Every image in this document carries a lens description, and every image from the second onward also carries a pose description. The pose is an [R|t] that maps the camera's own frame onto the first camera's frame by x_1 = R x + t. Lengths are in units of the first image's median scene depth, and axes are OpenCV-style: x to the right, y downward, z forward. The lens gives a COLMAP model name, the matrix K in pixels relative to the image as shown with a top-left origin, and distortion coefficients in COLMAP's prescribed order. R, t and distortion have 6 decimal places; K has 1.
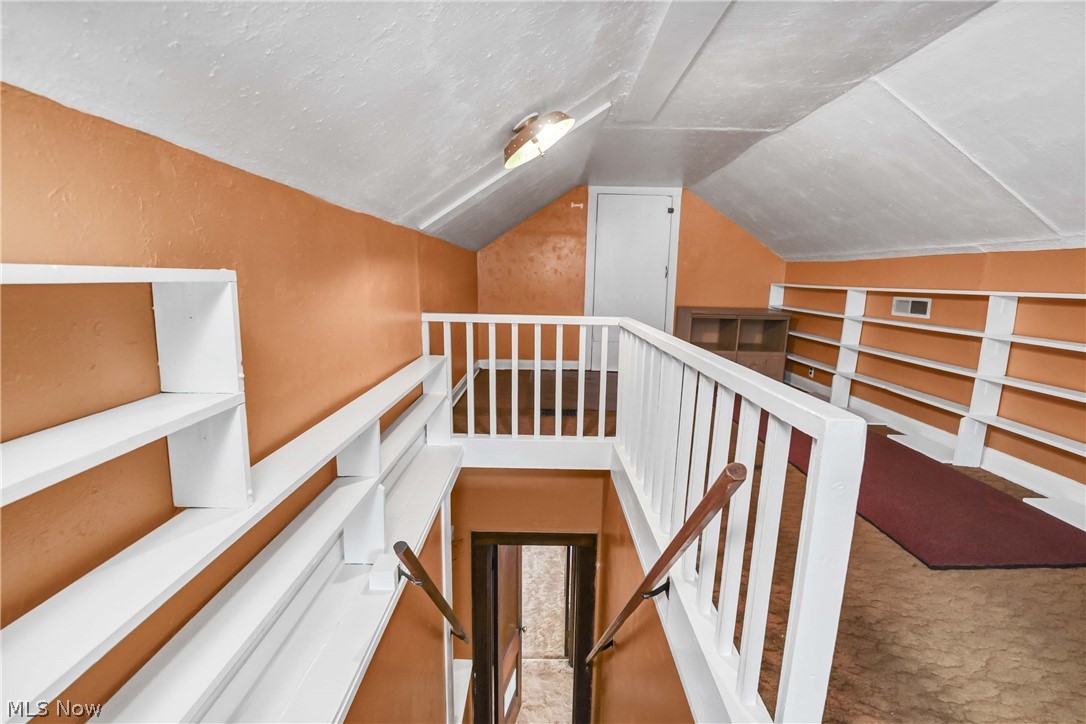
lens RADIAL K [[484.7, 0, 562.7], [0, 484.7, 364.8], [0, 0, 1]] dist [-0.001542, -0.012431]
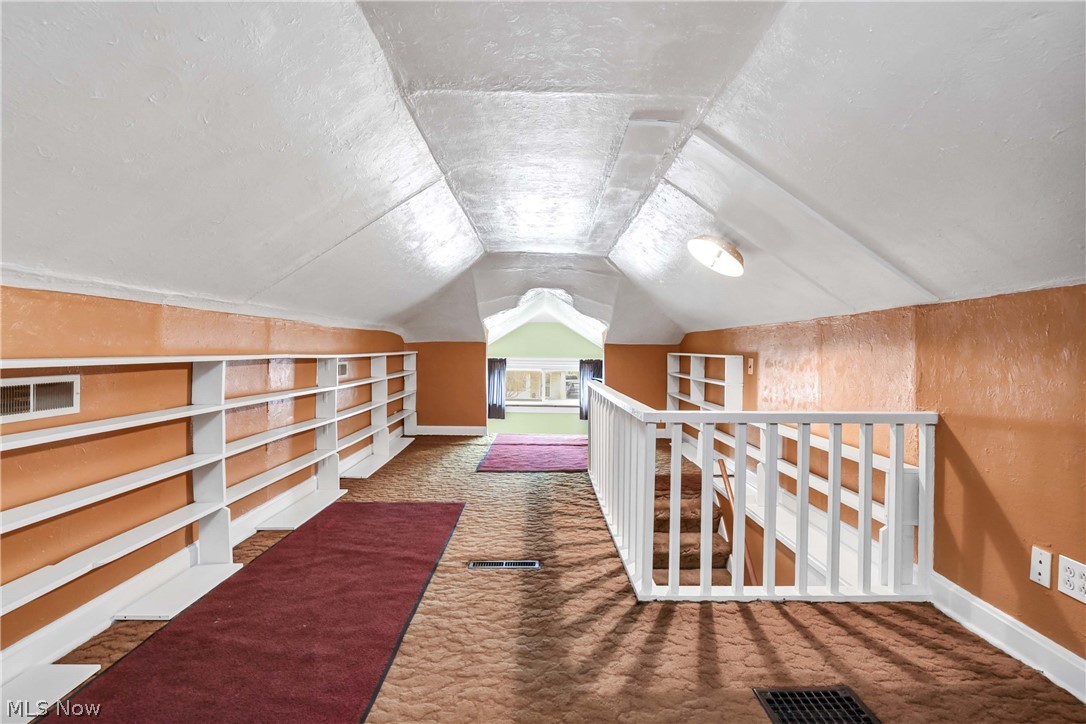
lens RADIAL K [[484.7, 0, 562.7], [0, 484.7, 364.8], [0, 0, 1]] dist [-0.001542, -0.012431]
pose [[-0.999477, -0.030129, -0.011746, 0.240876], [-0.031911, 0.977736, 0.207396, -0.273732], [0.005236, 0.207663, -0.978186, 1.512653]]
